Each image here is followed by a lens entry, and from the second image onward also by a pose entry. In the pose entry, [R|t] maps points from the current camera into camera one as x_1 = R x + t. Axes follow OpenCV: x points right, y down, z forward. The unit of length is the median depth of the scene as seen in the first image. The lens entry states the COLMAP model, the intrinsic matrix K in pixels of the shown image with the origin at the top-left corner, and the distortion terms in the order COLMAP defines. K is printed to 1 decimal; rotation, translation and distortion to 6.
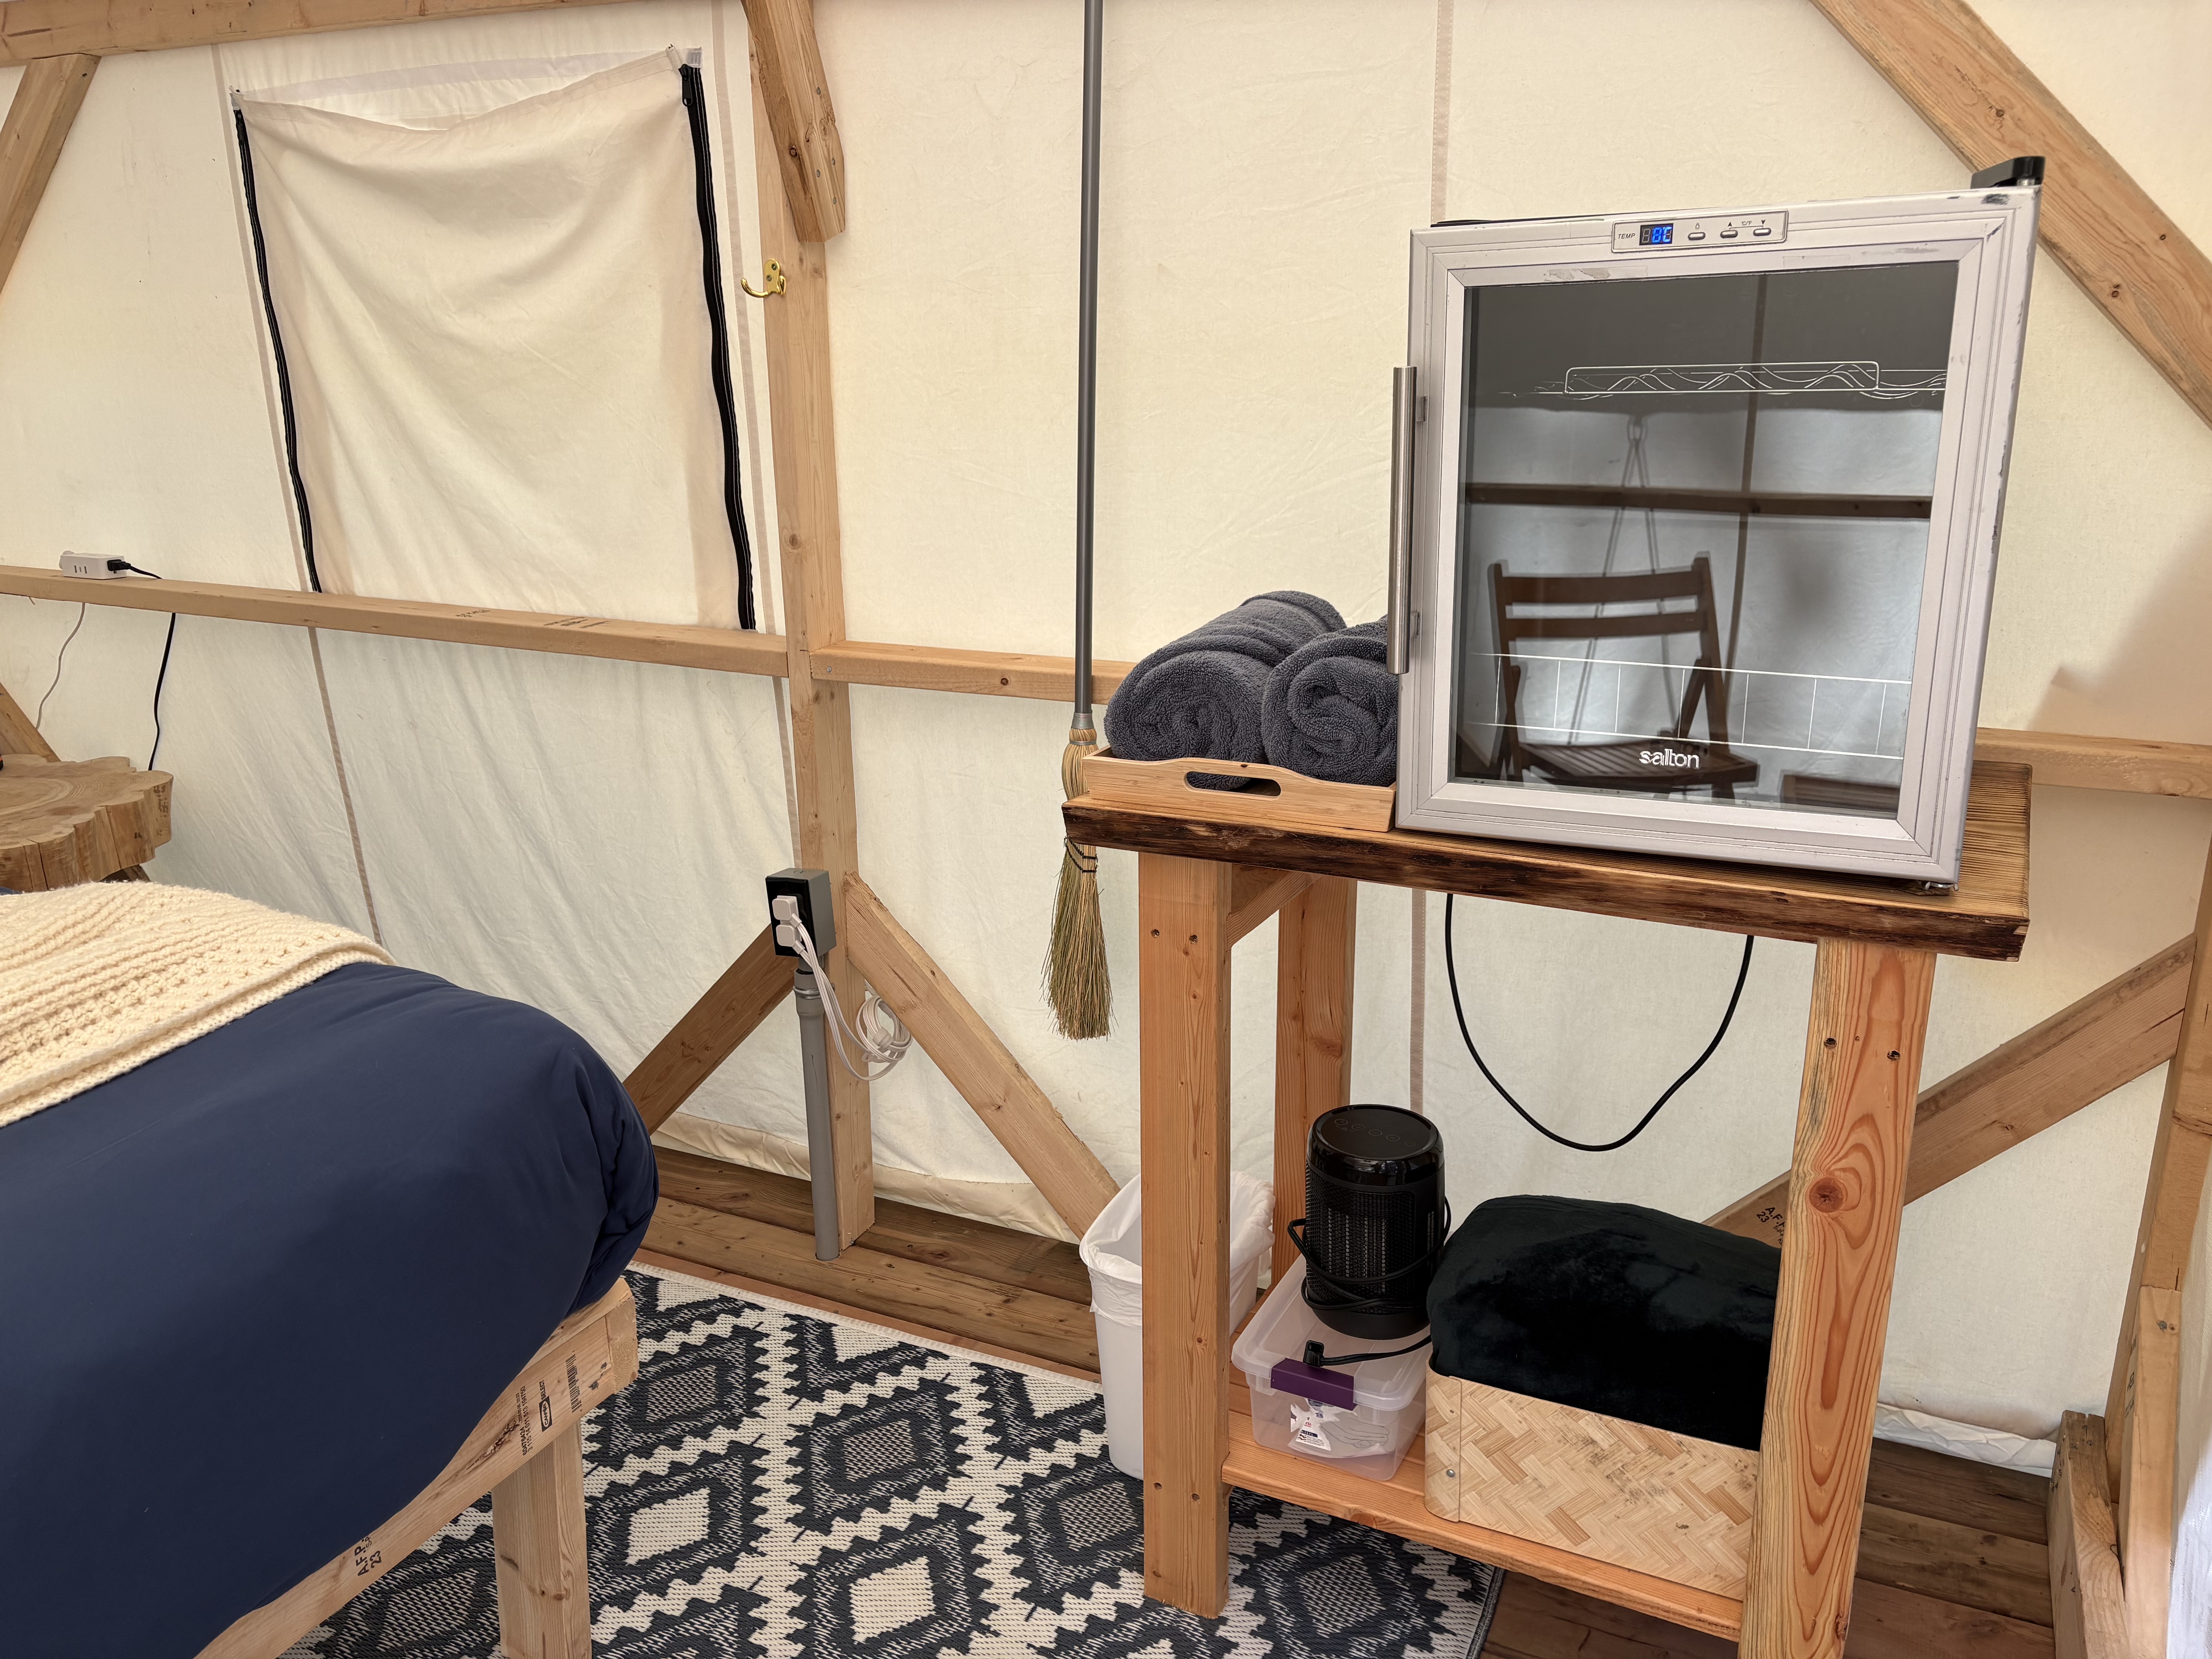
lens RADIAL K [[1700.7, 0, 1097.7], [0, 1700.7, 853.6], [0, 0, 1]] dist [0.015416, 0.001203]
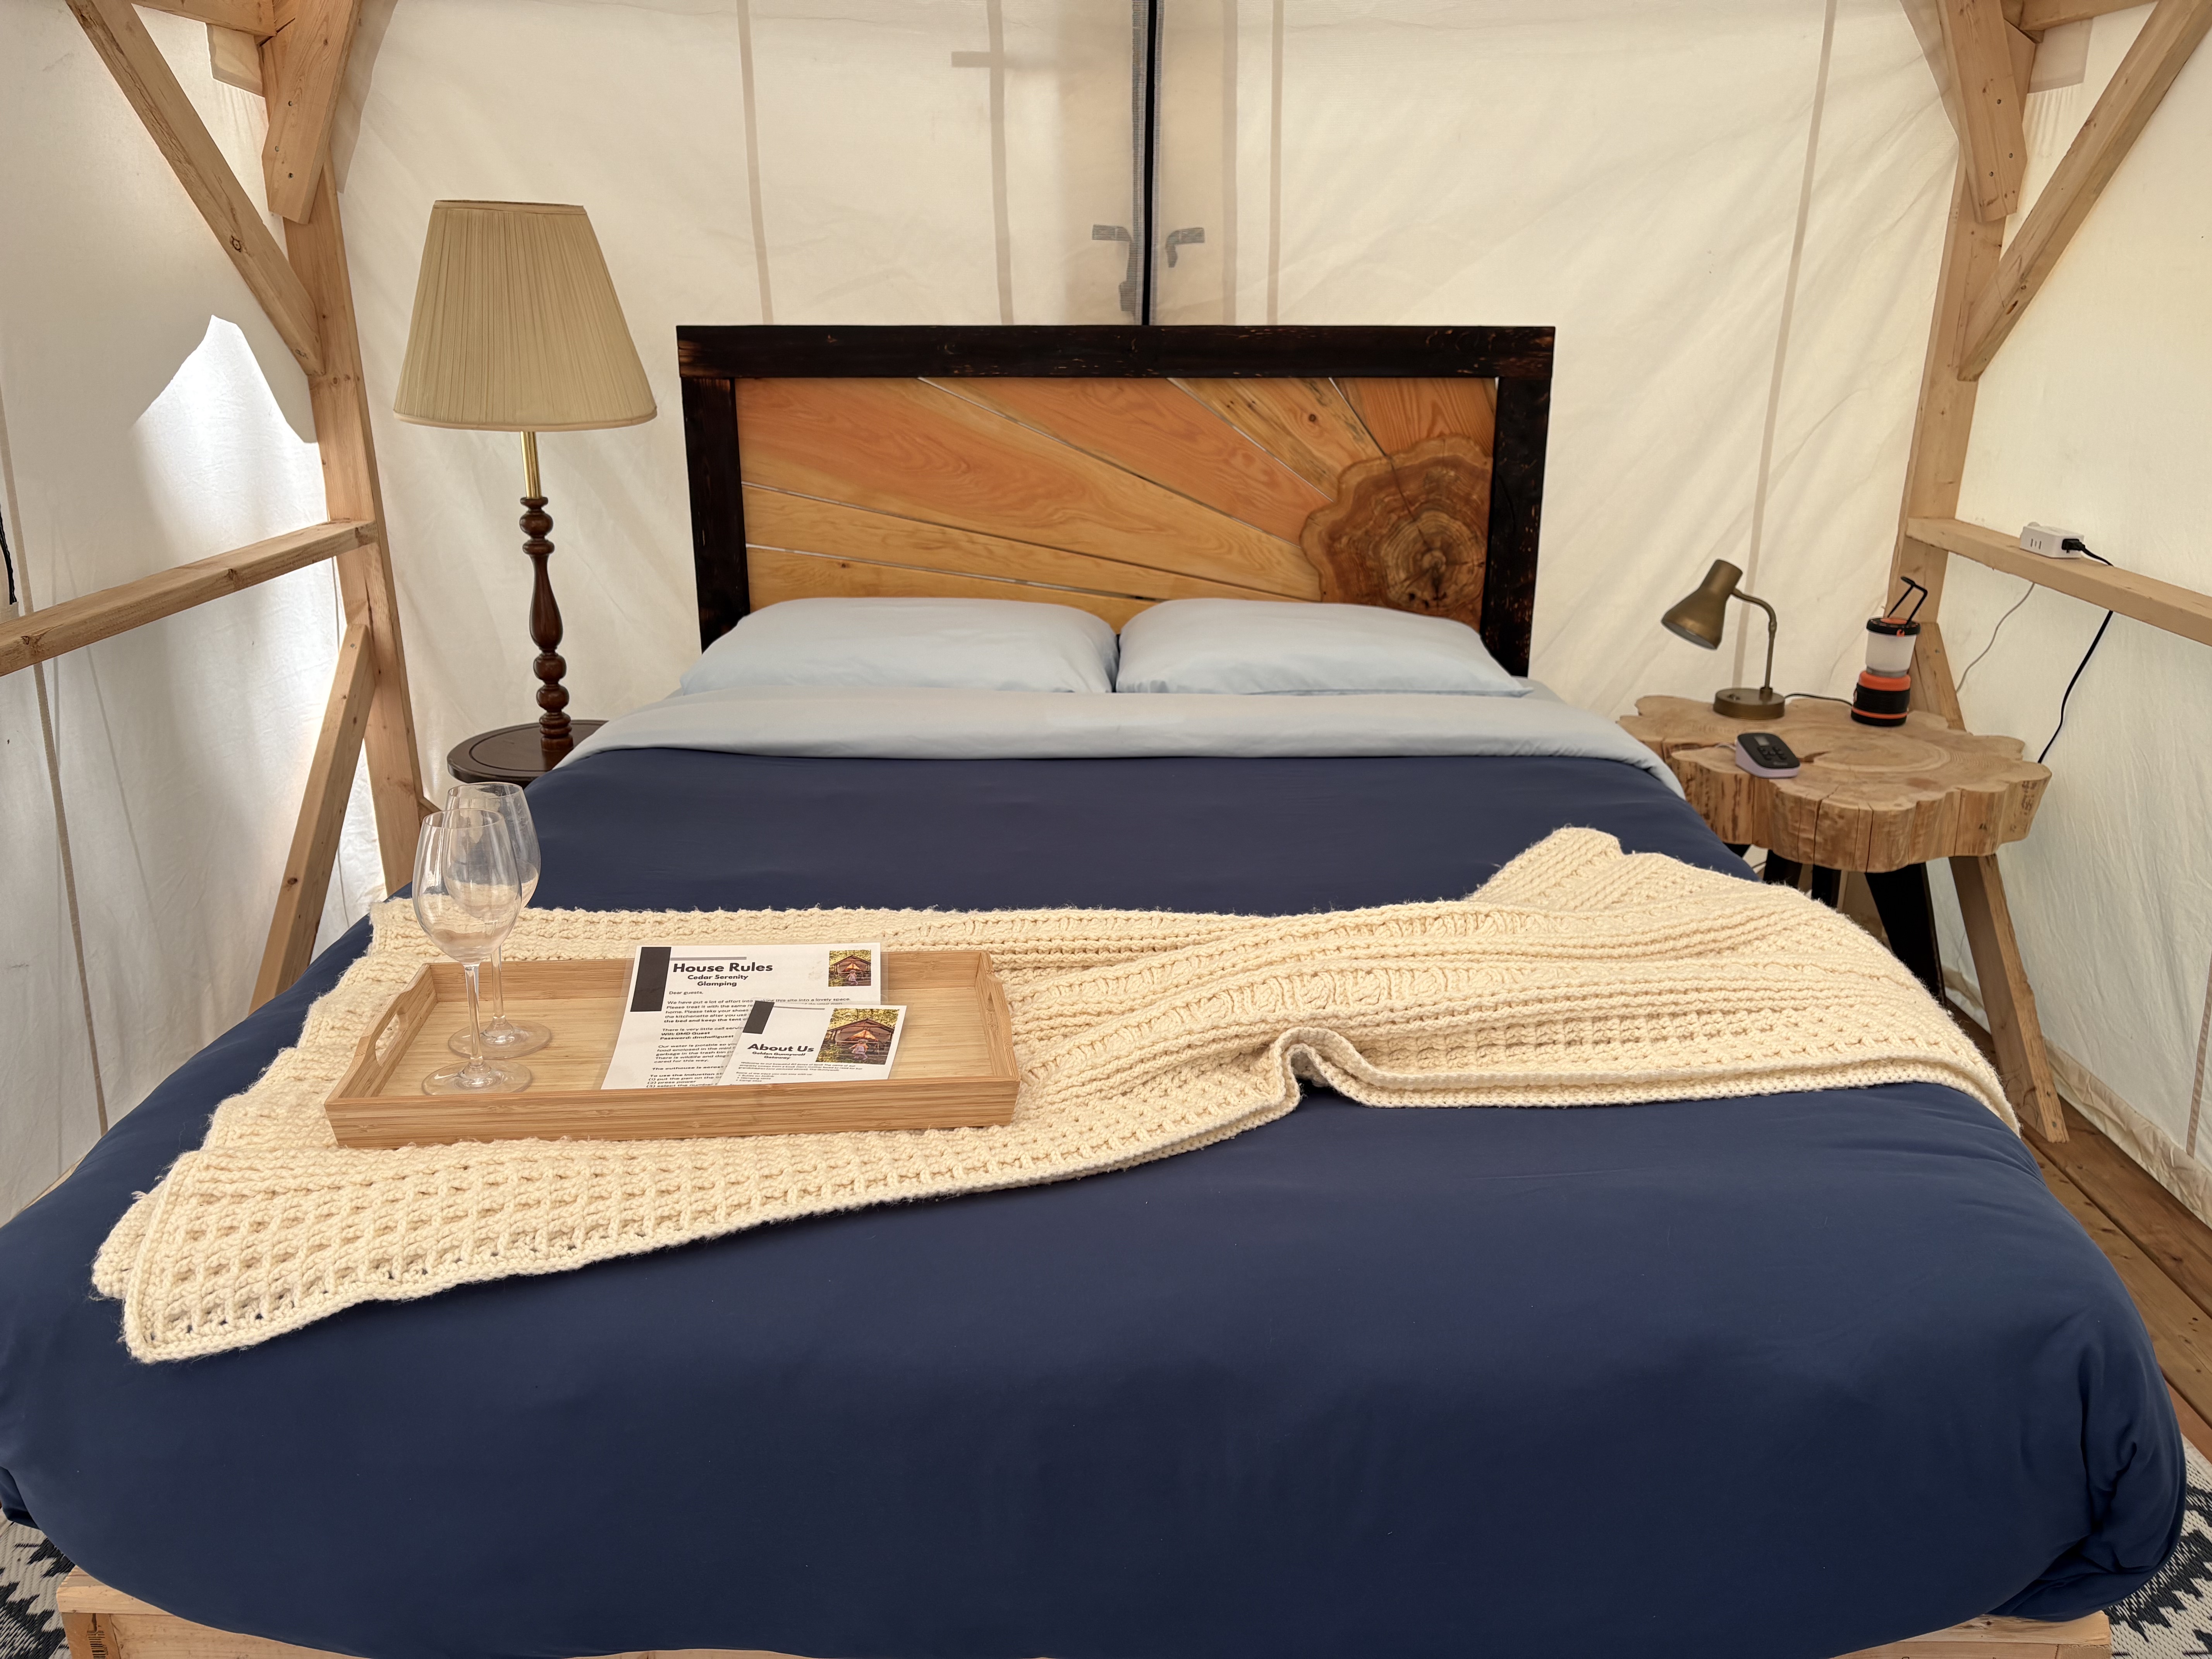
lens RADIAL K [[1700.7, 0, 1097.7], [0, 1700.7, 853.6], [0, 0, 1]] dist [0.015416, 0.001203]
pose [[0.430677, 0.297973, -0.851898, 0.076906], [-0.261794, 0.944586, 0.198043, -0.107433], [0.863702, 0.137729, 0.484819, 0.223706]]
